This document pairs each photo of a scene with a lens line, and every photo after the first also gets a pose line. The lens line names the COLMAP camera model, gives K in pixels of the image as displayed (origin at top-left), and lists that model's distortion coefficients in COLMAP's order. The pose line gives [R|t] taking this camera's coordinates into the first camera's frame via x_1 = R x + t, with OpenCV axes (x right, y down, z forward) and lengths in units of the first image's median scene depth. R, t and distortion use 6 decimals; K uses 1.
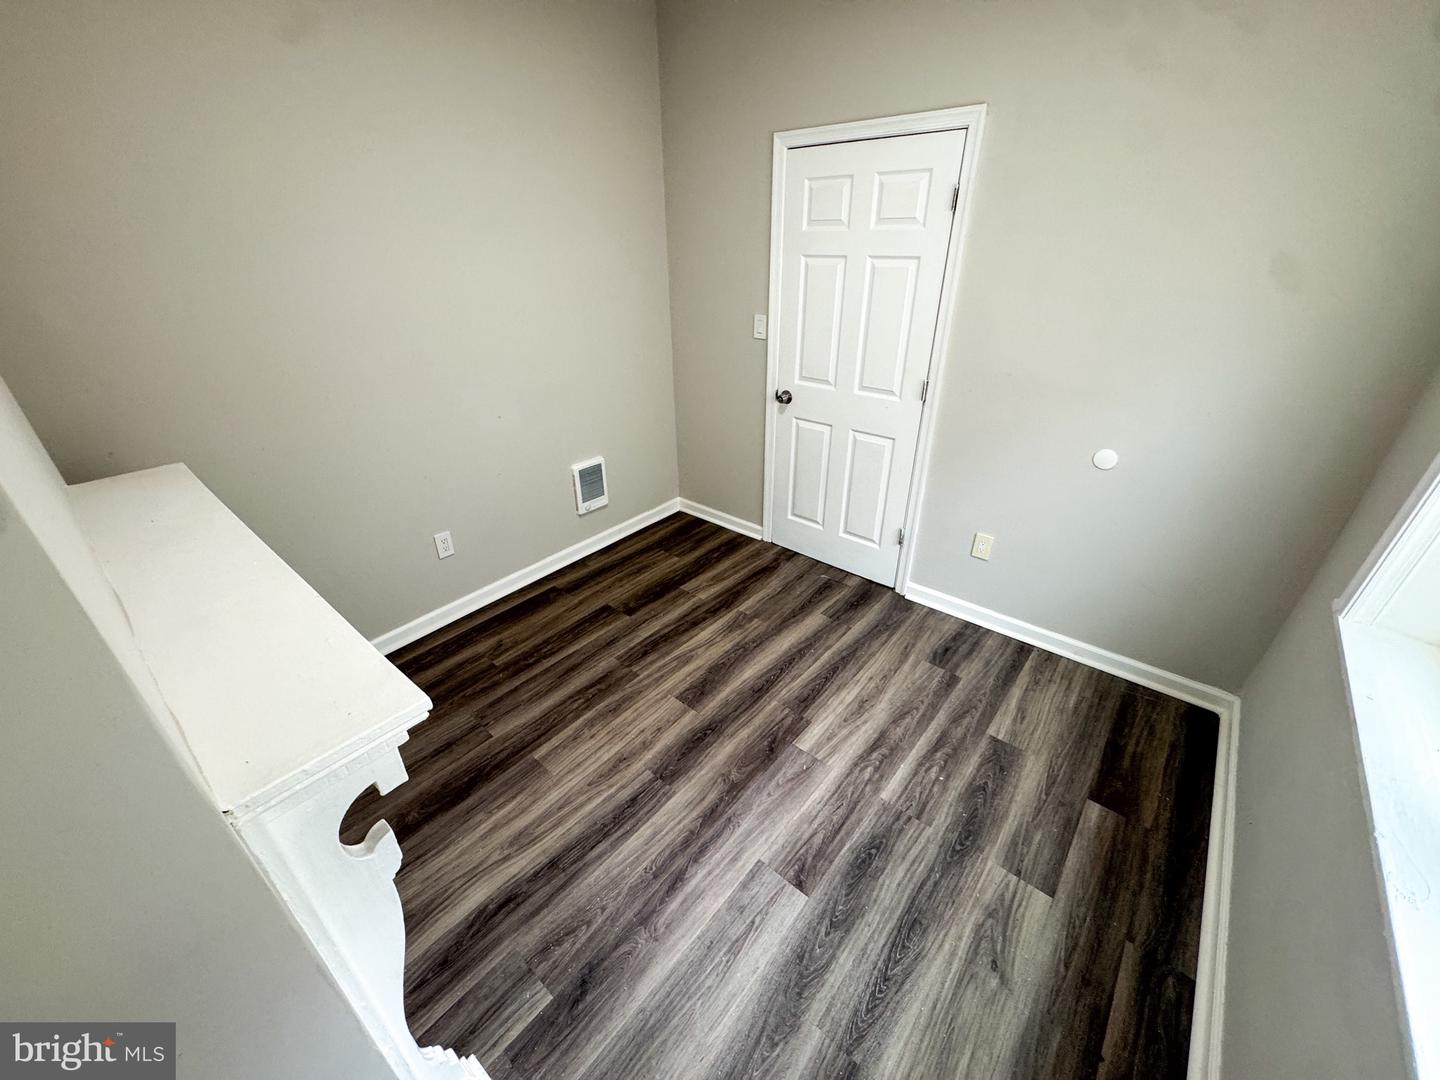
lens RADIAL K [[573.5, 0, 724.3], [0, 573.5, 540.7], [0, 0, 1]] dist [-0.003165, 0.001311]
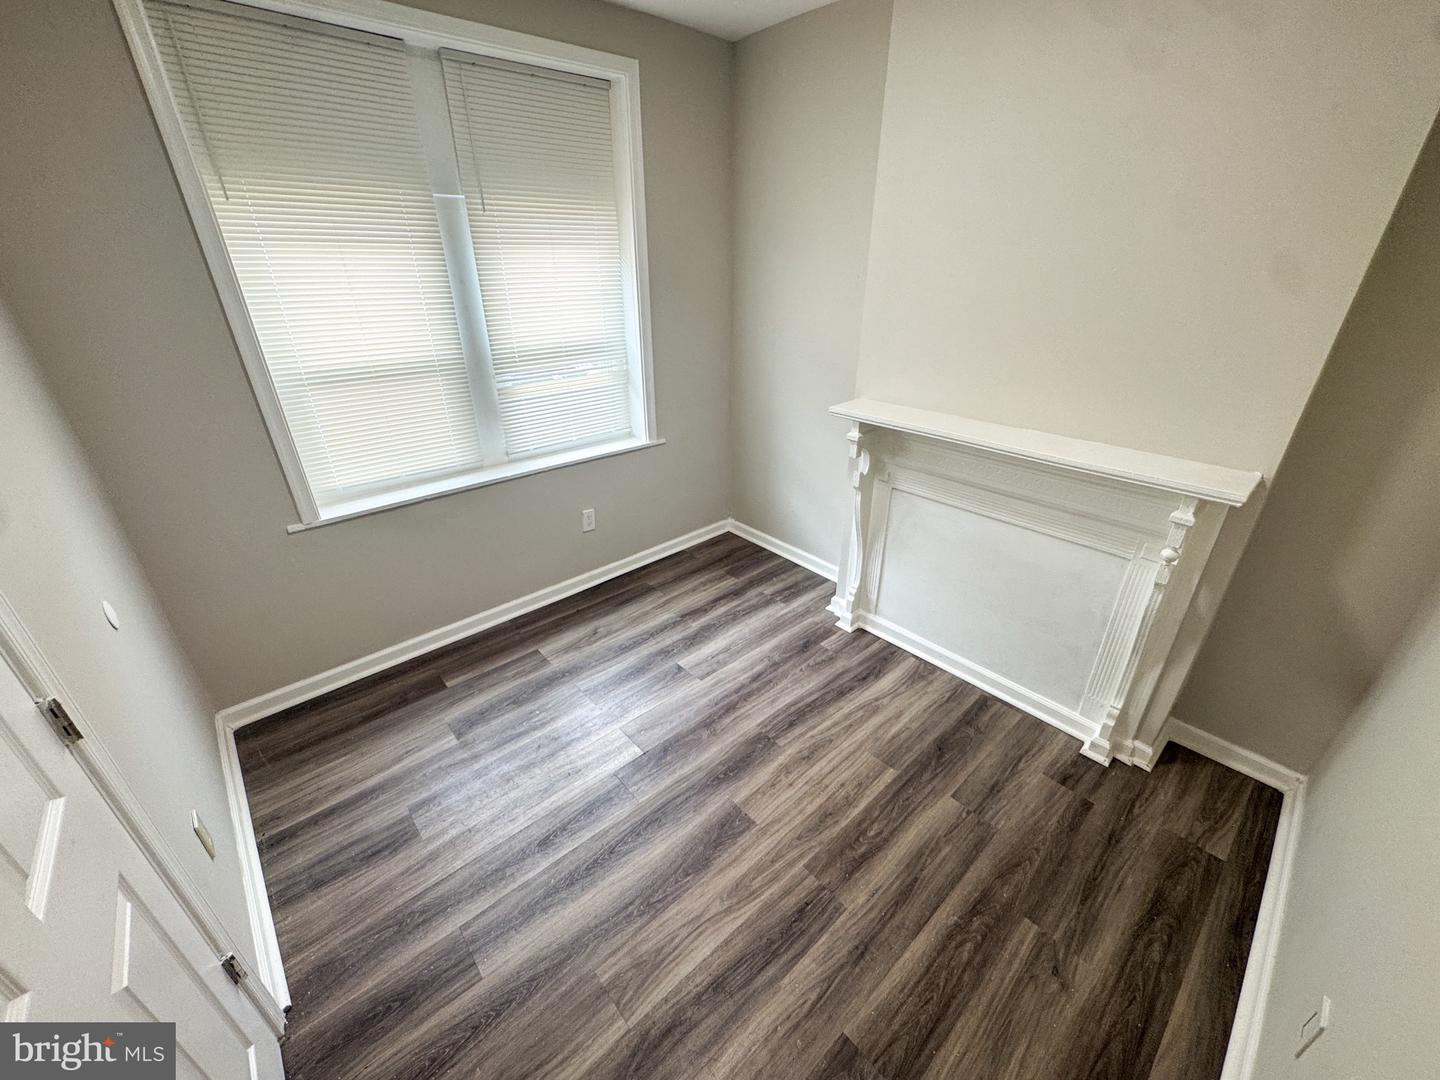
lens RADIAL K [[573.5, 0, 724.5], [0, 573.5, 543.1], [0, 0, 1]] dist [-0.003165, 0.001311]
pose [[-0.990829, -0.050735, 0.125233, -0.139749], [0.073629, 0.574408, 0.815251, -0.715290], [-0.113297, 0.816996, -0.565404, 1.286198]]
